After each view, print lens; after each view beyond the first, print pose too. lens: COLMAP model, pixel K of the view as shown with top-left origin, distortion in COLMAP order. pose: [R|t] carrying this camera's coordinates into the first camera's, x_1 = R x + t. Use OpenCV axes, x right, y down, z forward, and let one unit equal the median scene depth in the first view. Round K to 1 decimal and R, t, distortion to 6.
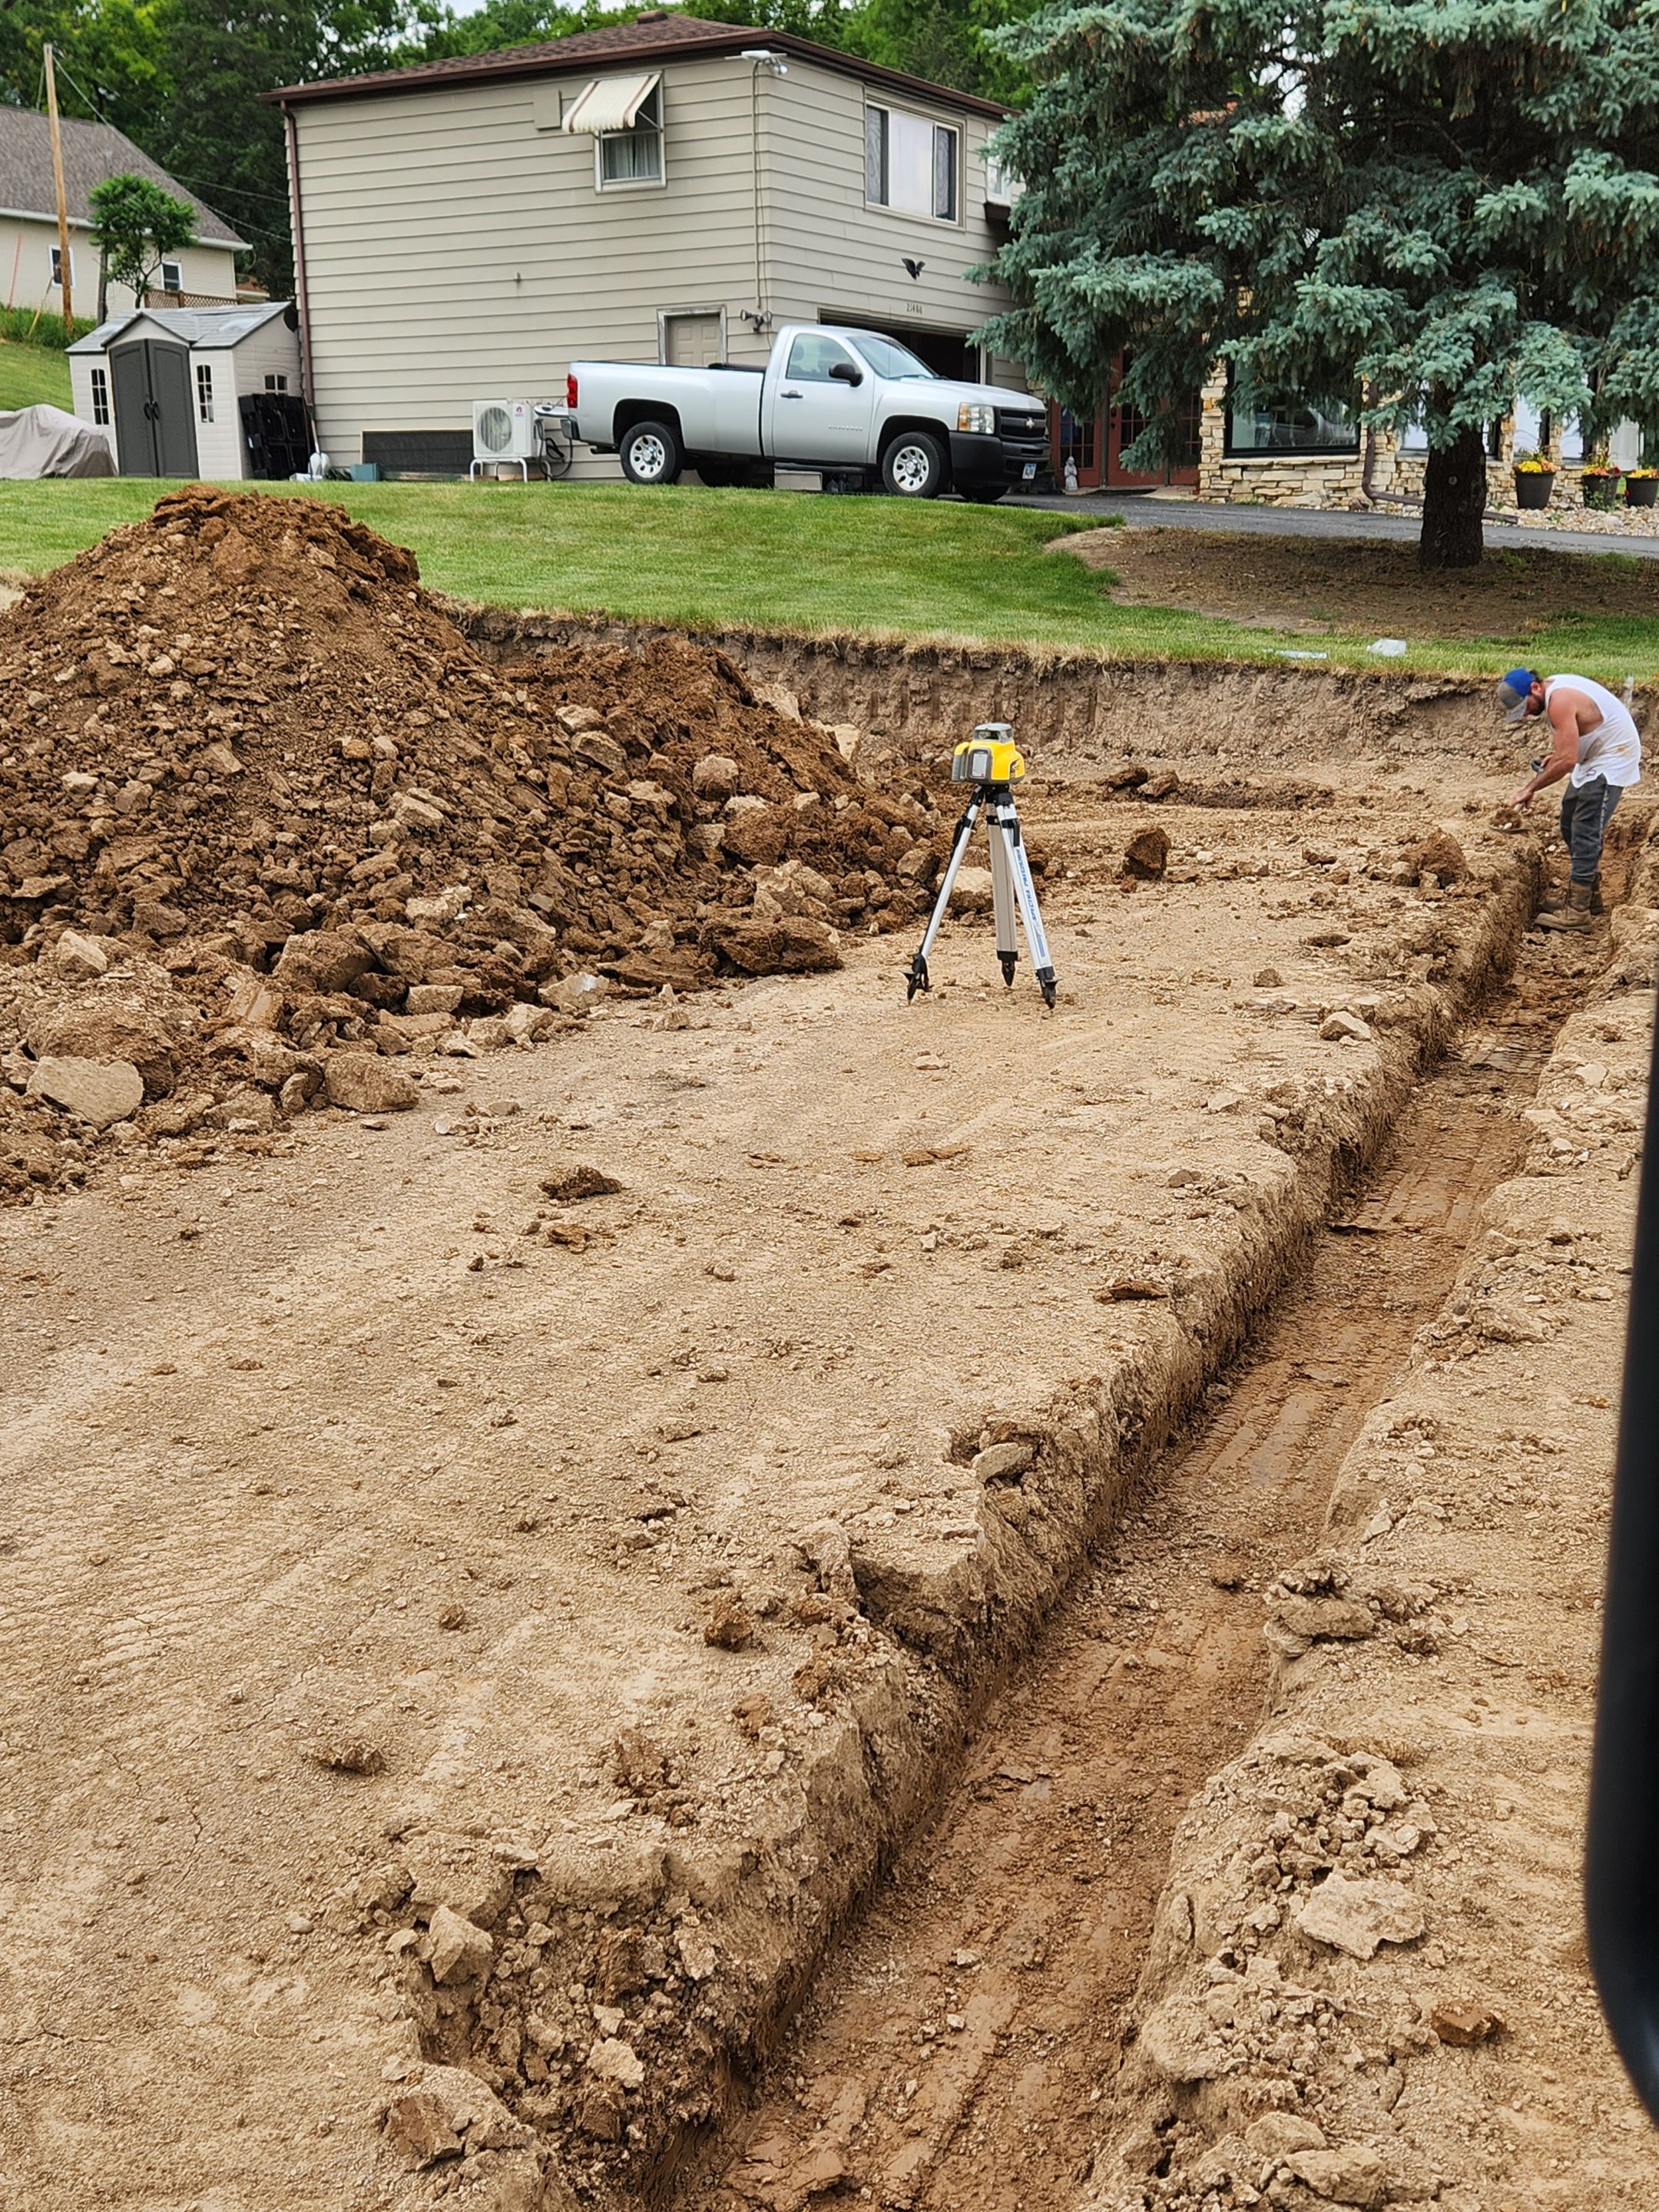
lens RADIAL K [[2359.4, 0, 829.5], [0, 2359.4, 1106.0], [0, 0, 1]] dist [0.093944, -0.114328]
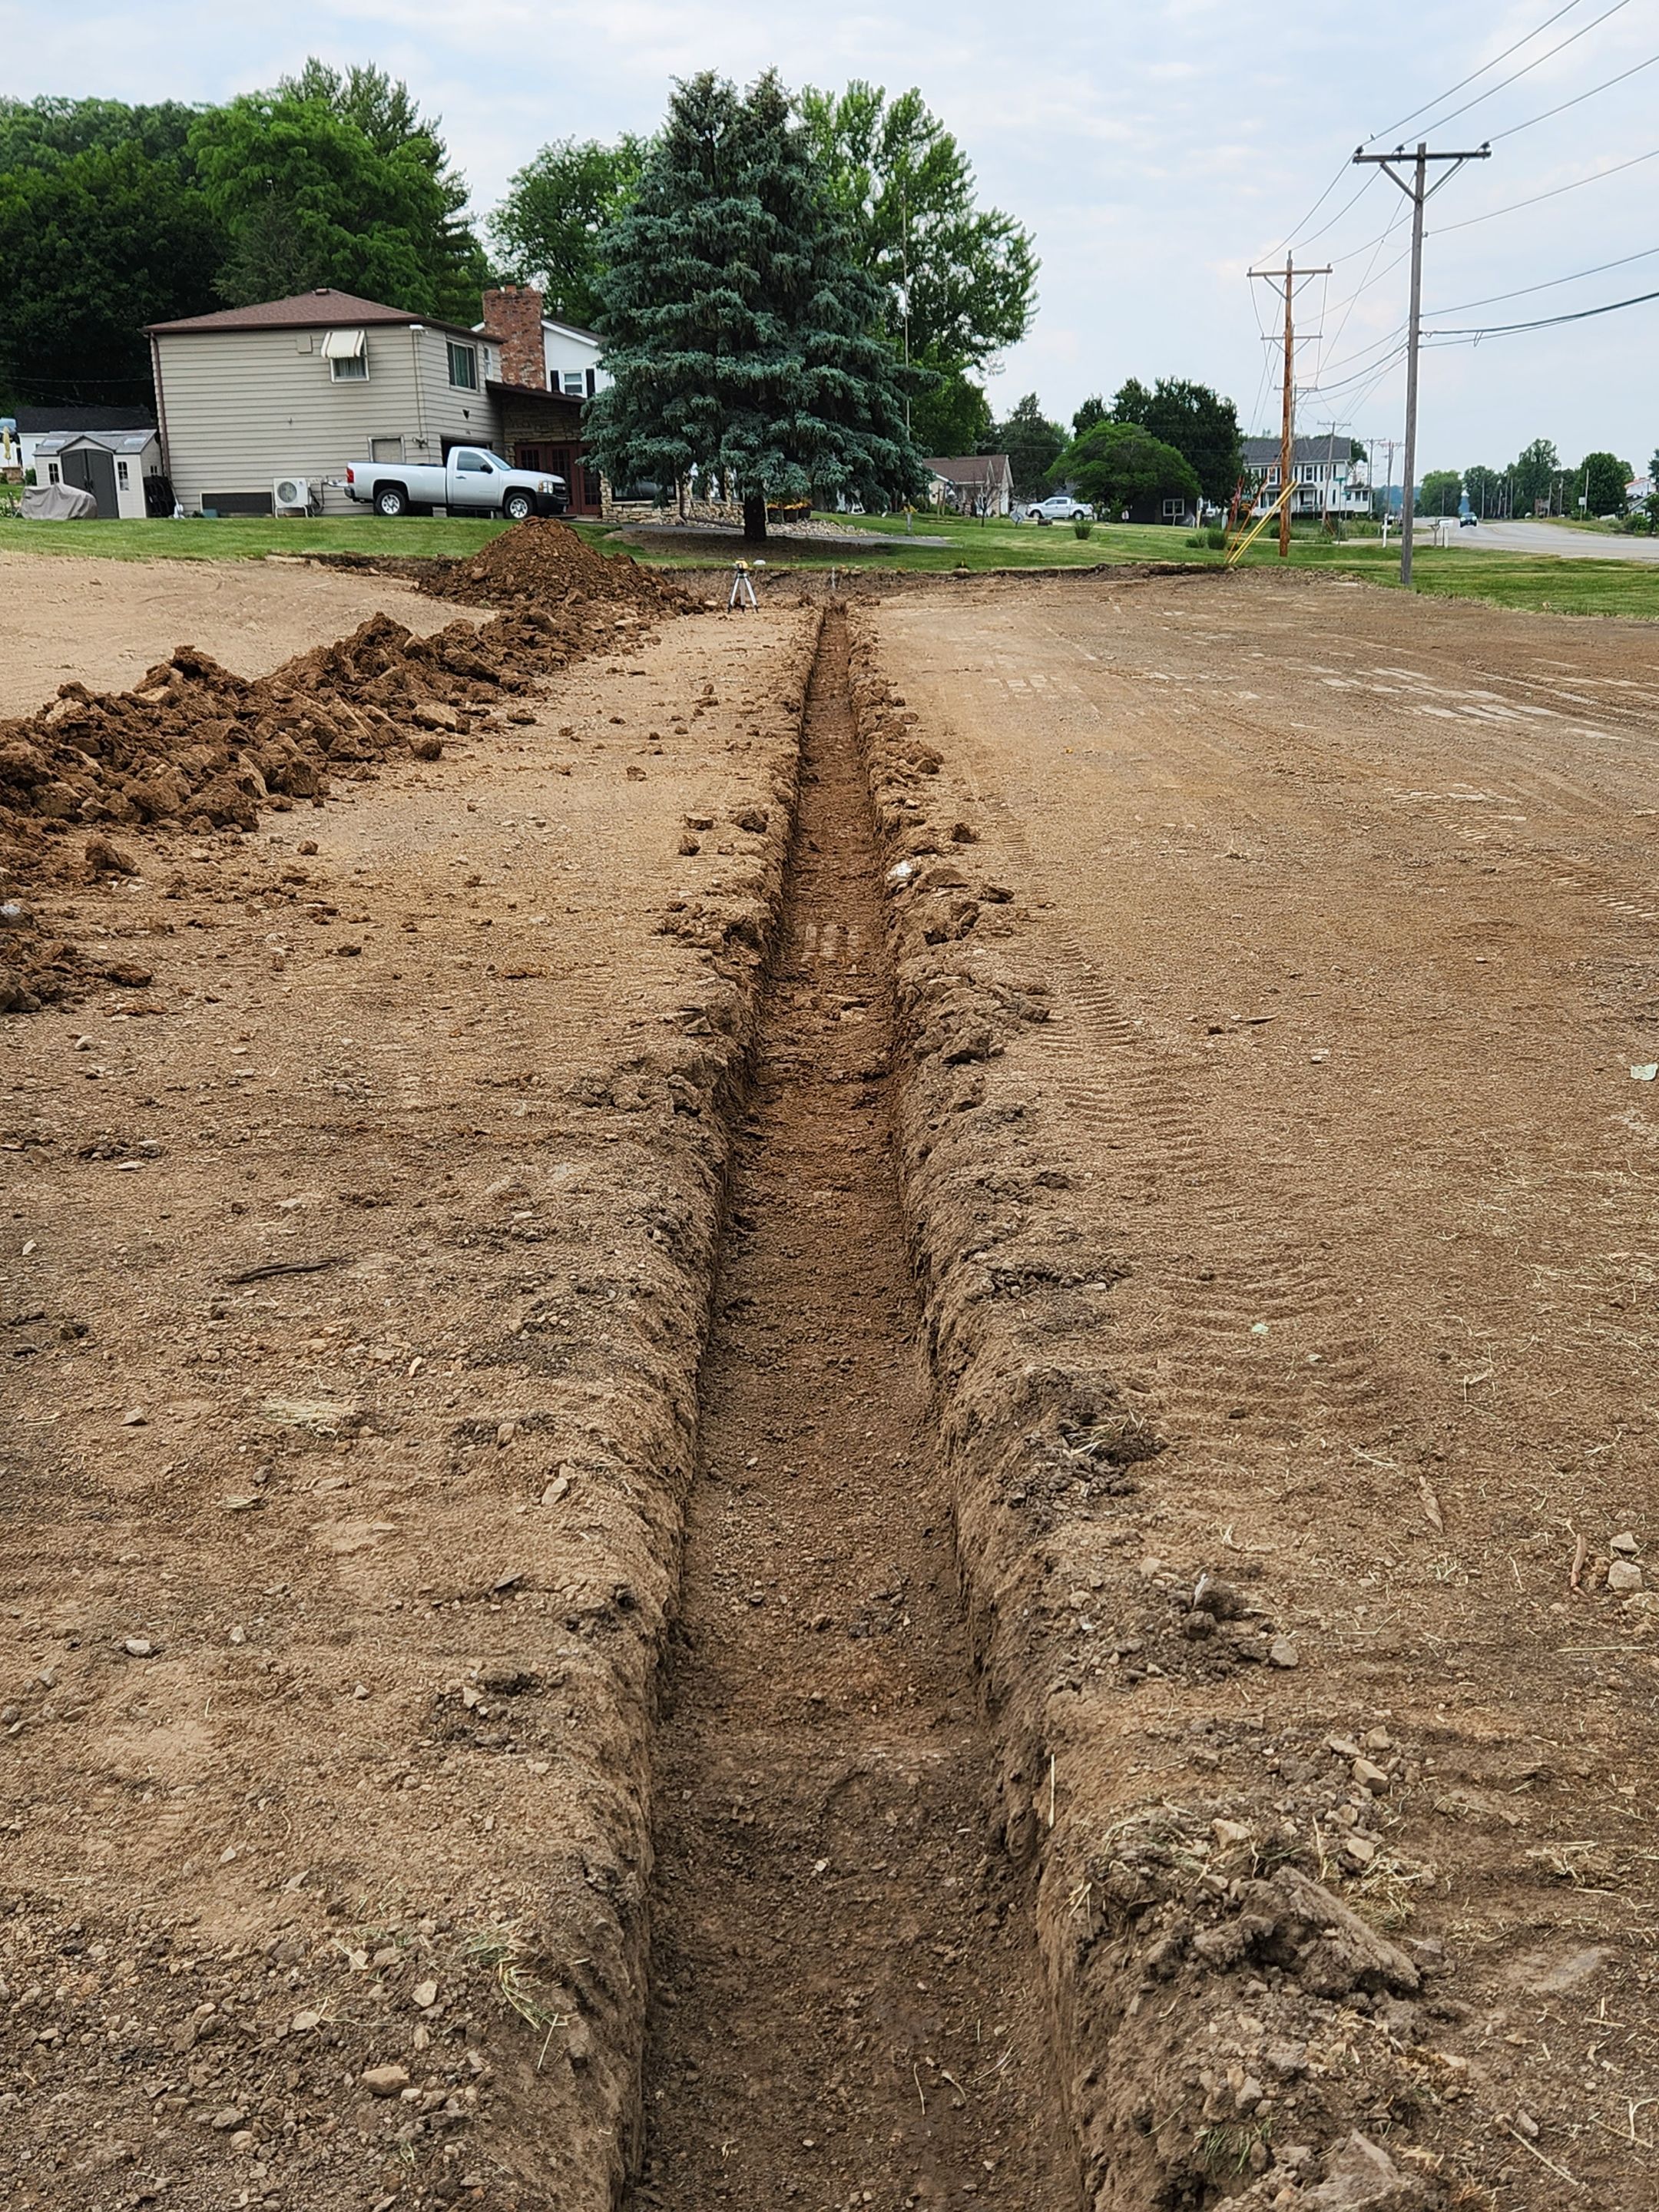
lens RADIAL K [[2359.4, 0, 829.5], [0, 2359.4, 1106.0], [0, 0, 1]] dist [0.093944, -0.114328]
pose [[0.932152, -0.104381, 0.346696, -0.522612], [0.108854, 0.994036, 0.006605, 0.318080], [-0.345318, 0.031582, 0.937954, -1.218590]]
